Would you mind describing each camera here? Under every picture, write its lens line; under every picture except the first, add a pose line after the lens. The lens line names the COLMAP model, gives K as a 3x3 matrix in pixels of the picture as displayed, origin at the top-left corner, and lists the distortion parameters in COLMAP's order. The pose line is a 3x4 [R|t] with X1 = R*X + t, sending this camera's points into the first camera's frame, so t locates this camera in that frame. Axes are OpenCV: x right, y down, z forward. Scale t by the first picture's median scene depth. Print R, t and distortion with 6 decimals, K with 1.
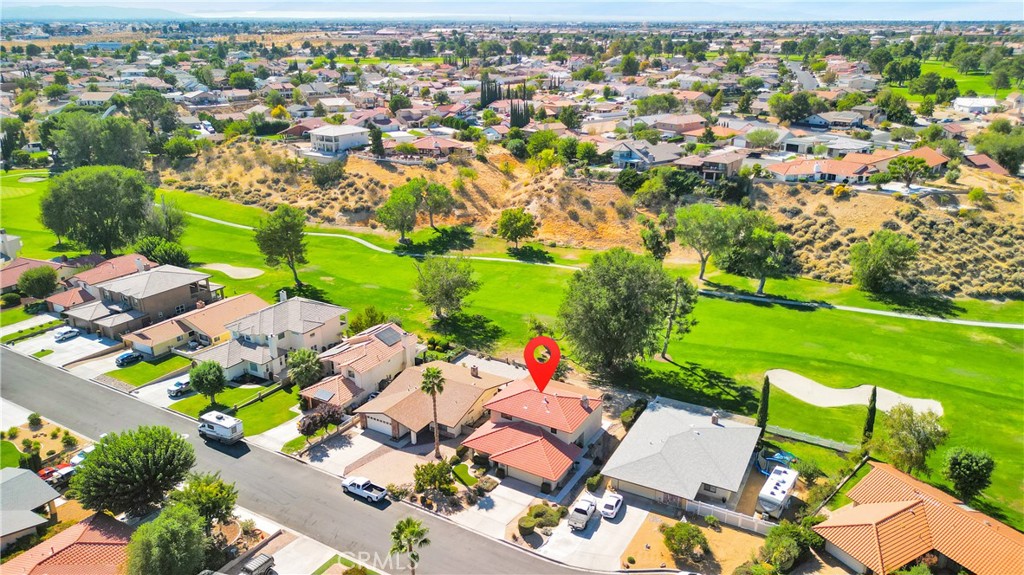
lens RADIAL K [[716.8, 0, 518.1], [0, 716.8, 284.4], [0, 0, 1]] dist [0.061962, -0.059109]
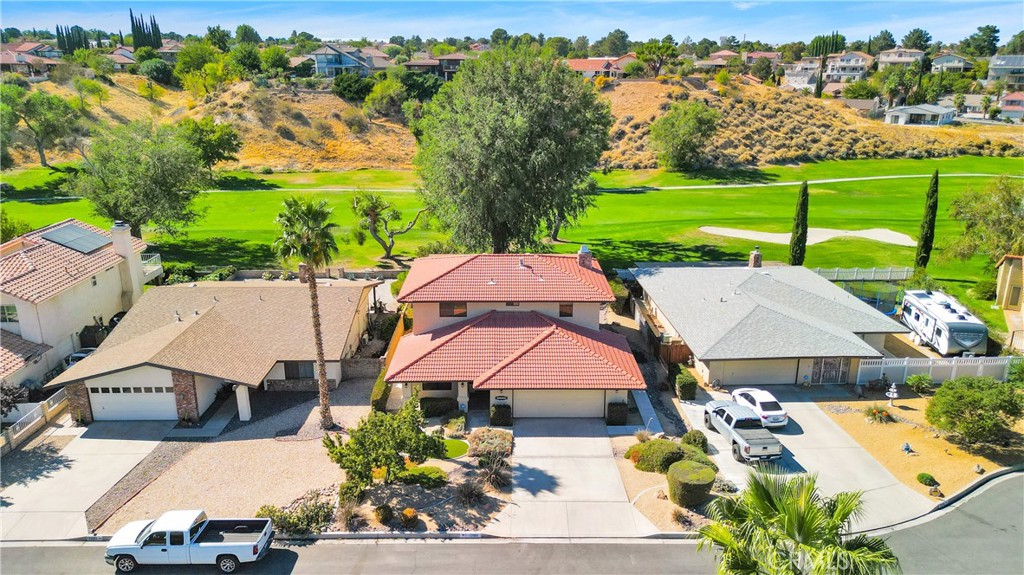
lens RADIAL K [[716.8, 0, 517.0], [0, 716.8, 285.3], [0, 0, 1]] dist [0.061962, -0.059109]
pose [[0.854124, -0.144185, 0.499683, -0.145982], [0.163886, 0.986469, 0.004514, 0.118932], [-0.493572, 0.078035, 0.866197, 0.394672]]
